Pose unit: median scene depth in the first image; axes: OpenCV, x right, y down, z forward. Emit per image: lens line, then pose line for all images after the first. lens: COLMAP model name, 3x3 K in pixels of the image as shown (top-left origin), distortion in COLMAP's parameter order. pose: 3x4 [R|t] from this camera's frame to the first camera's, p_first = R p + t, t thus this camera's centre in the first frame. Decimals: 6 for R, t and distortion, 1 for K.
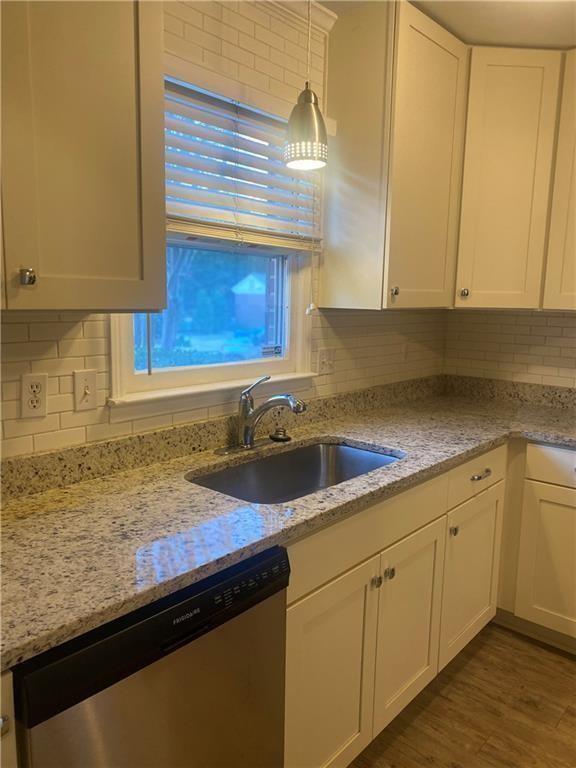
lens RADIAL K [[583.8, 0, 286.8], [0, 583.8, 383.8], [0, 0, 1]] dist [0.004378, -0.003577]
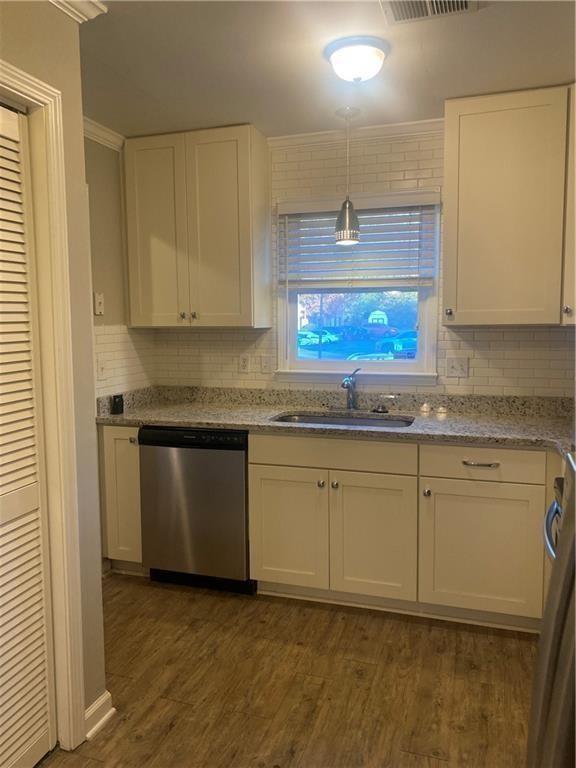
lens RADIAL K [[583.8, 0, 285.0], [0, 583.8, 384.7], [0, 0, 1]] dist [0.004378, -0.003577]
pose [[0.390214, 0.081665, -0.917095, 1.606367], [-0.121382, 0.991928, 0.036682, -0.000755], [0.912688, 0.097005, 0.396977, 0.189896]]
